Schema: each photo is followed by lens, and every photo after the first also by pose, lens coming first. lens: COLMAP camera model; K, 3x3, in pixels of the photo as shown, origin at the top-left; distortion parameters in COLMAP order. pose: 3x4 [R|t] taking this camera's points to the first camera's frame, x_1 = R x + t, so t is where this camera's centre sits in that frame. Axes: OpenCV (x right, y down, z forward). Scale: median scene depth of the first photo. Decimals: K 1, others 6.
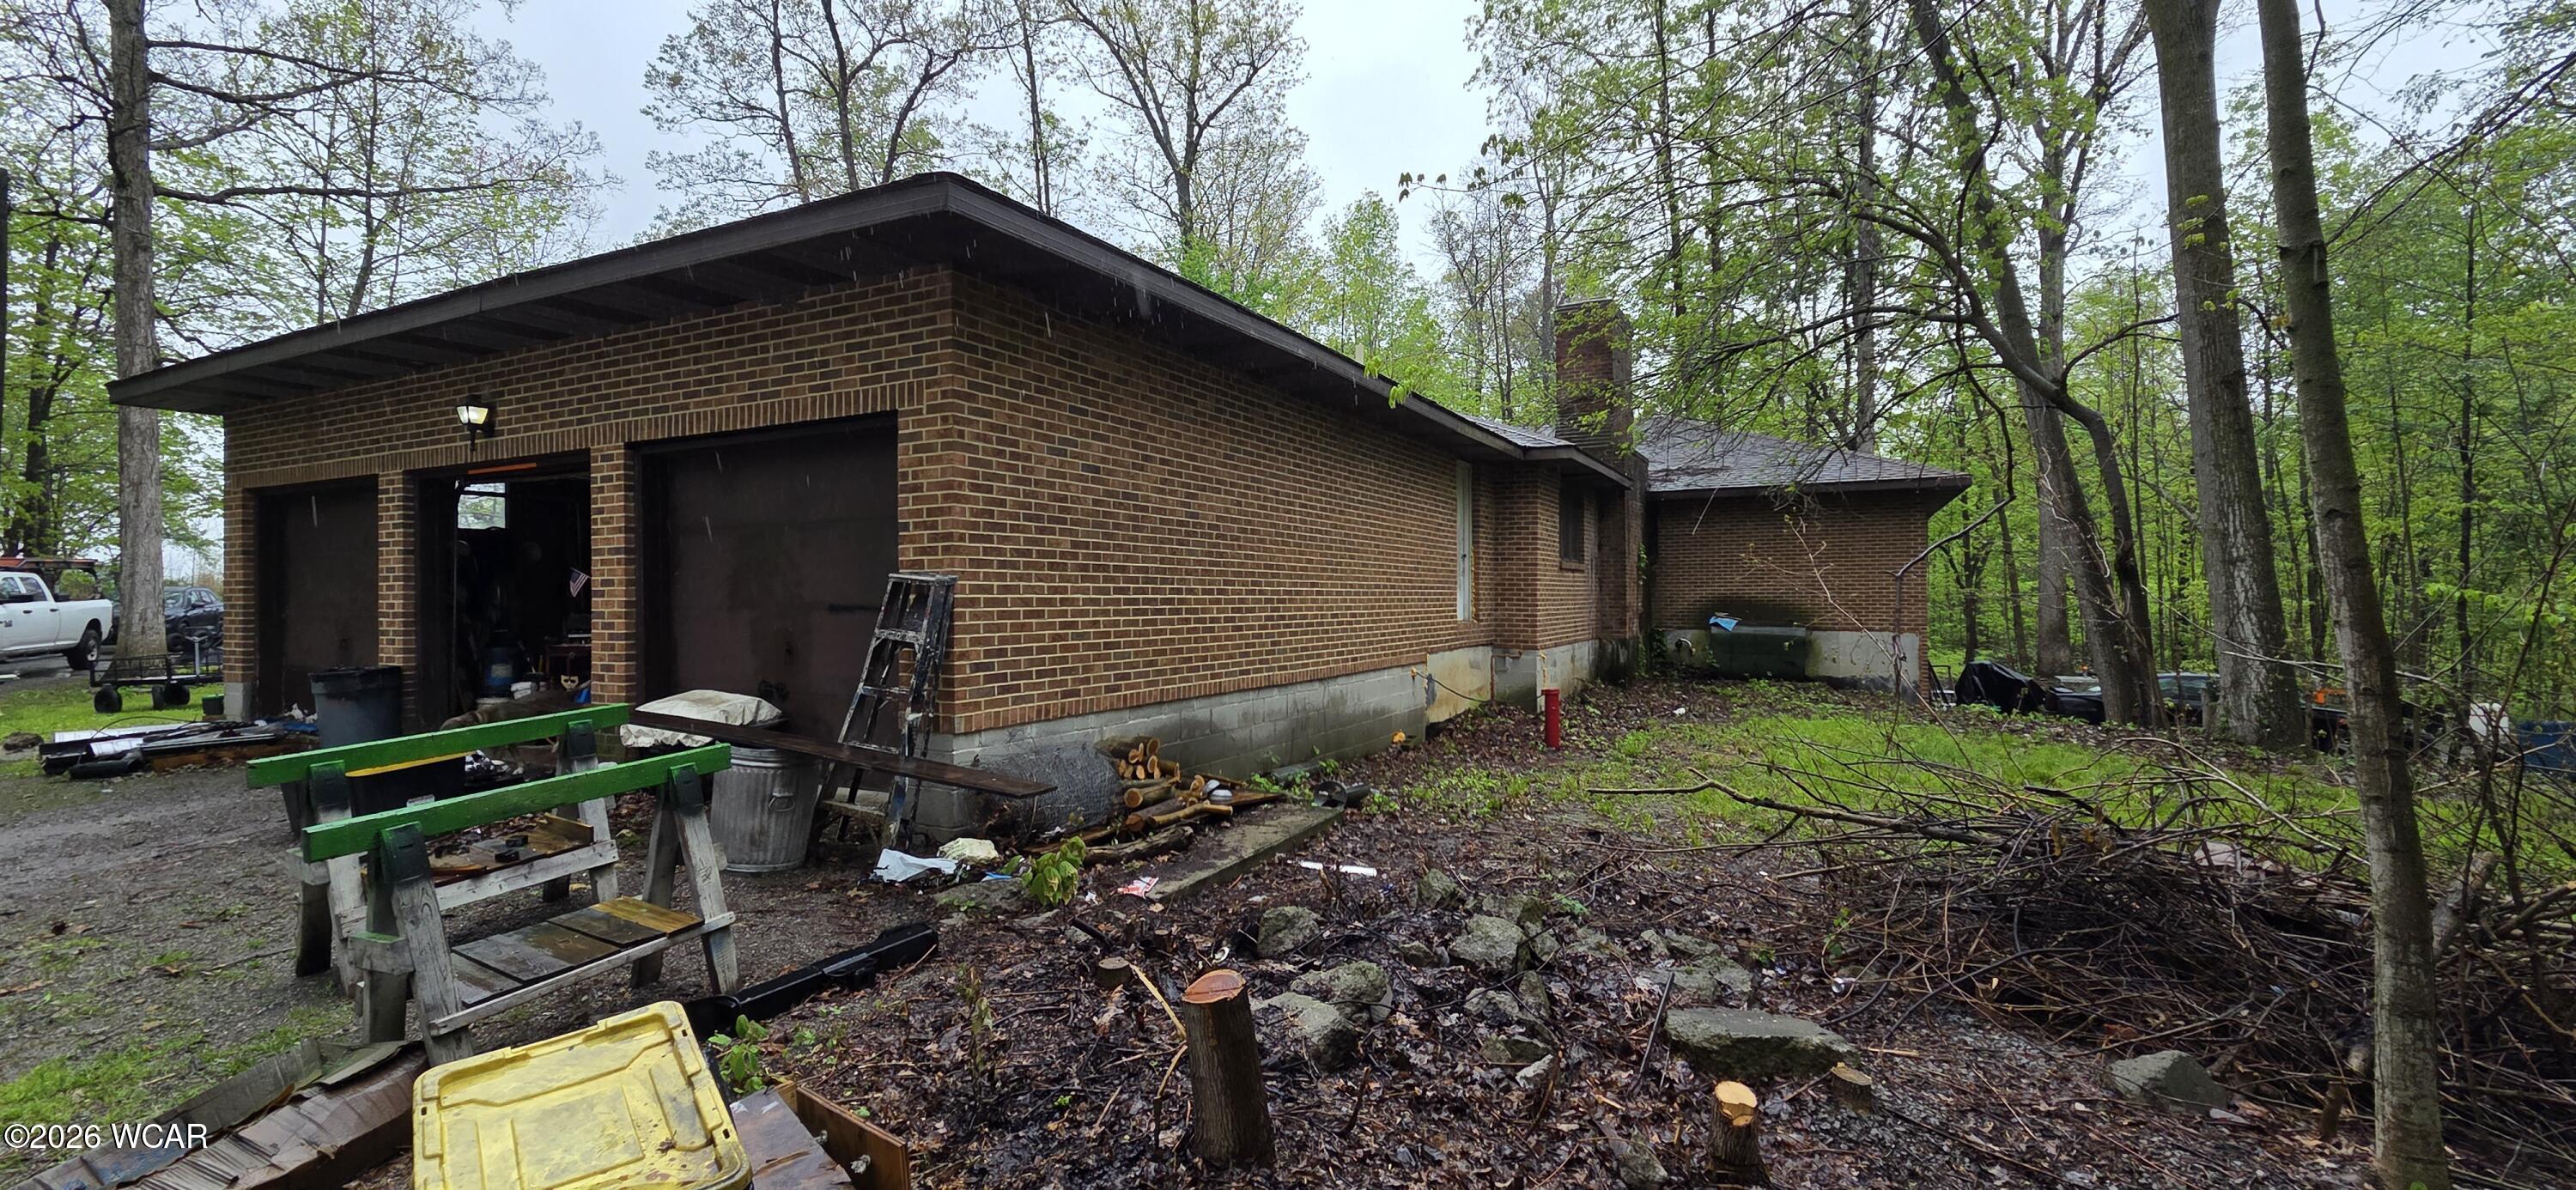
lens RADIAL K [[1050.1, 0, 1294.4], [0, 1050.1, 590.8], [0, 0, 1]] dist [0.000593, -0.000244]
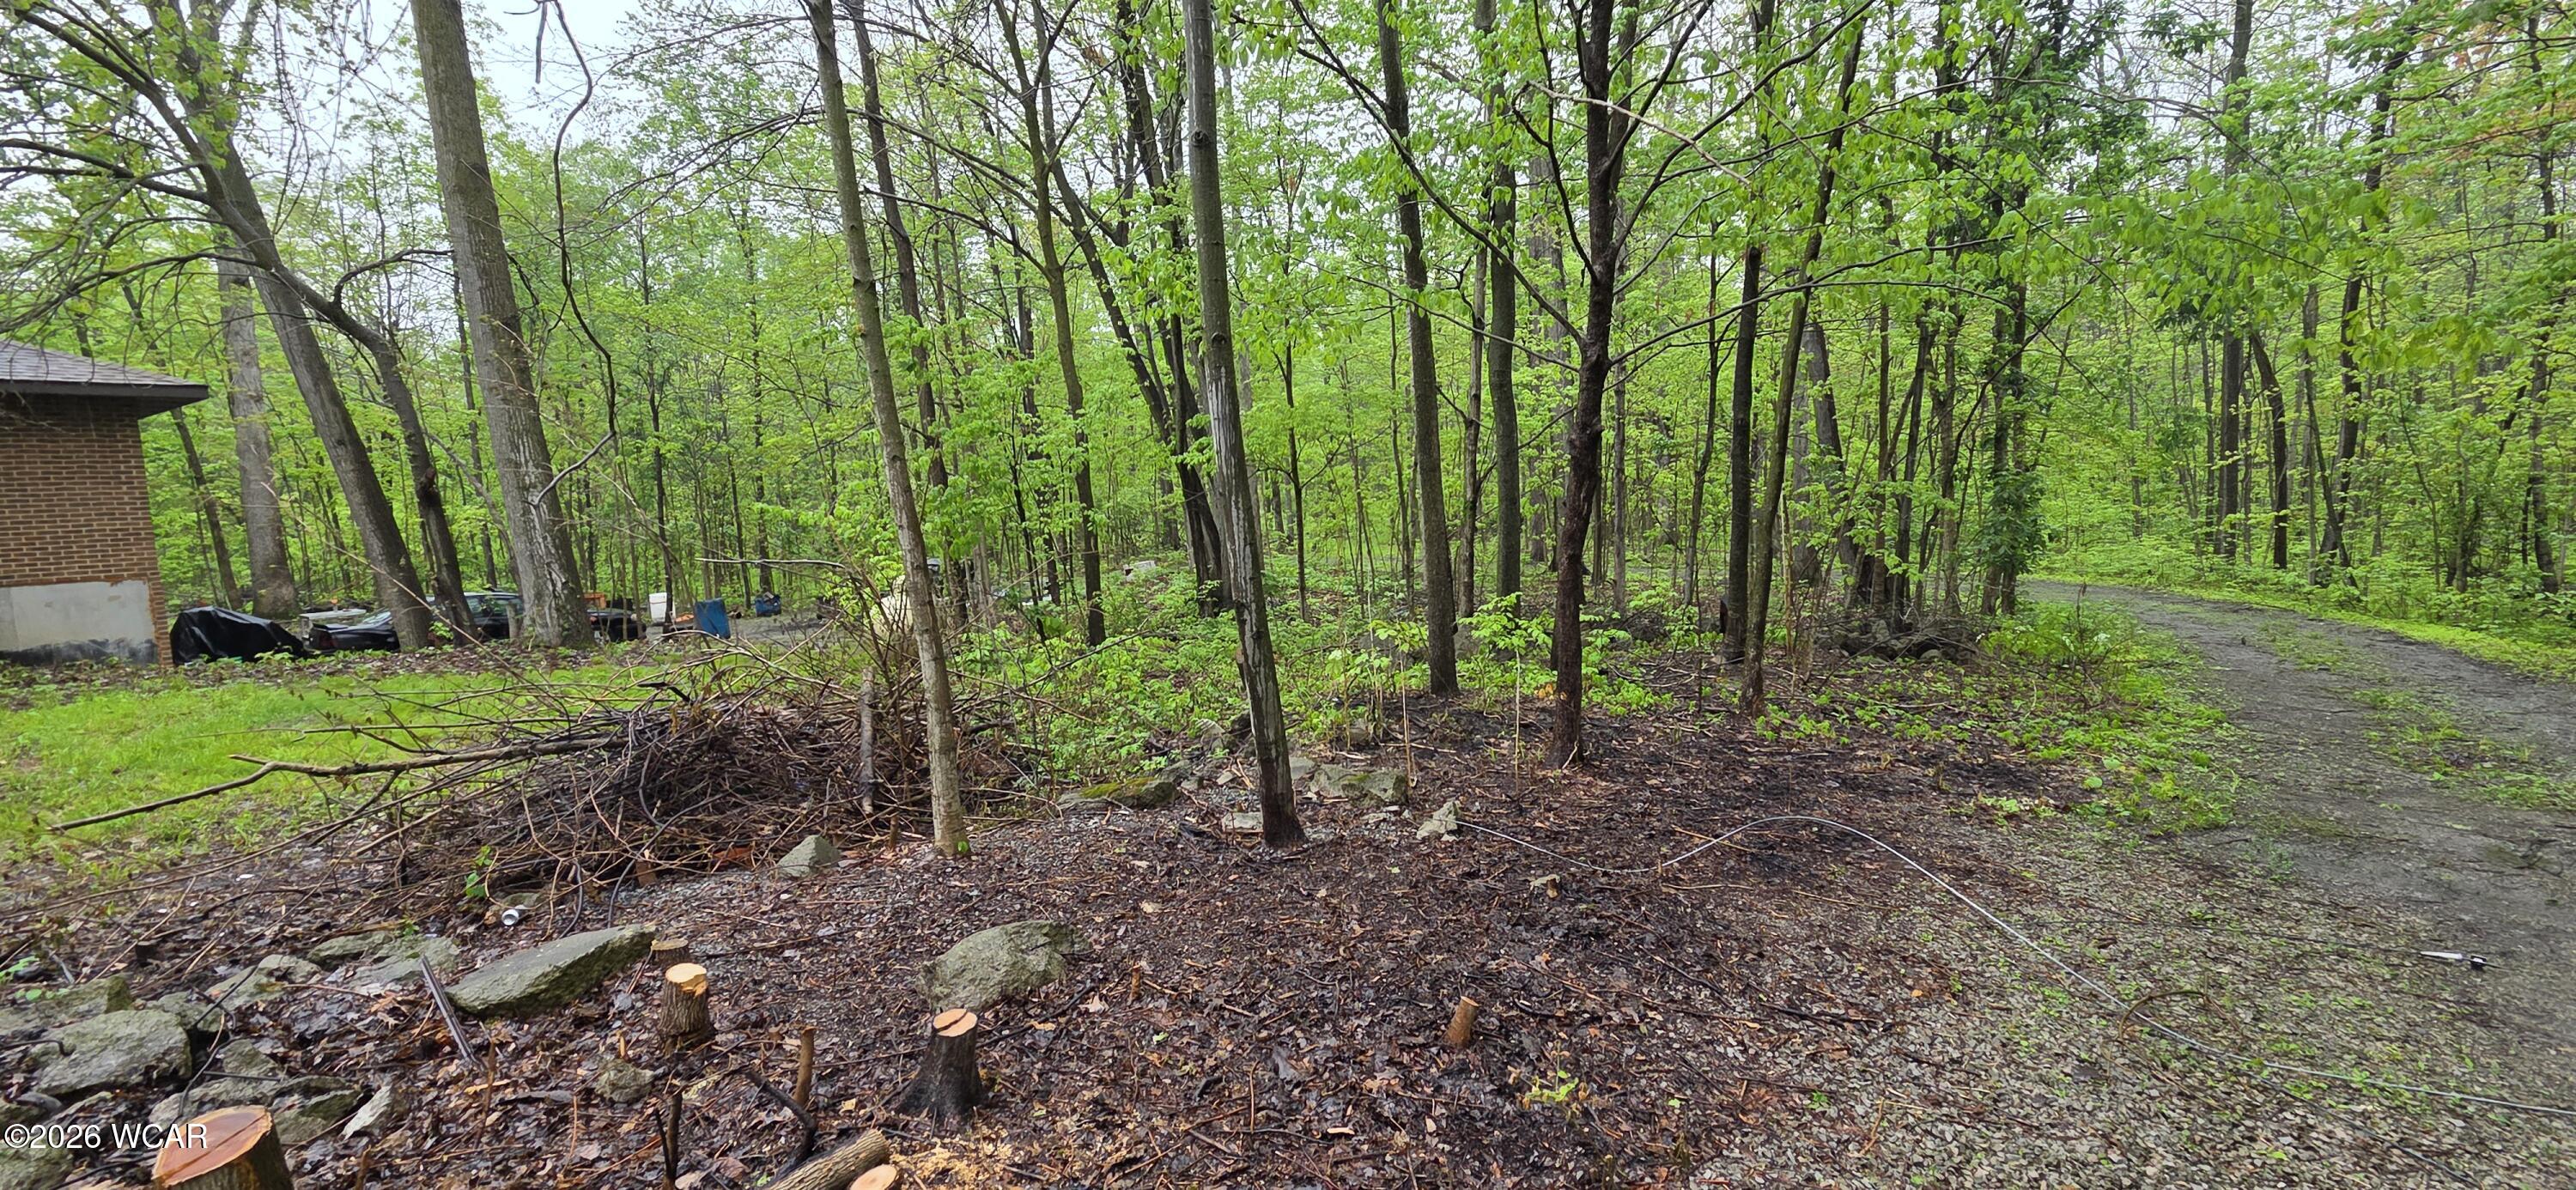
lens RADIAL K [[1050.1, 0, 1298.5], [0, 1050.1, 599.0], [0, 0, 1]] dist [0.000593, -0.000244]
pose [[0.116732, -0.106688, 0.987416, -0.398993], [0.028951, 0.994156, 0.103994, -0.007629], [-0.992741, 0.016447, 0.119139, 0.153730]]
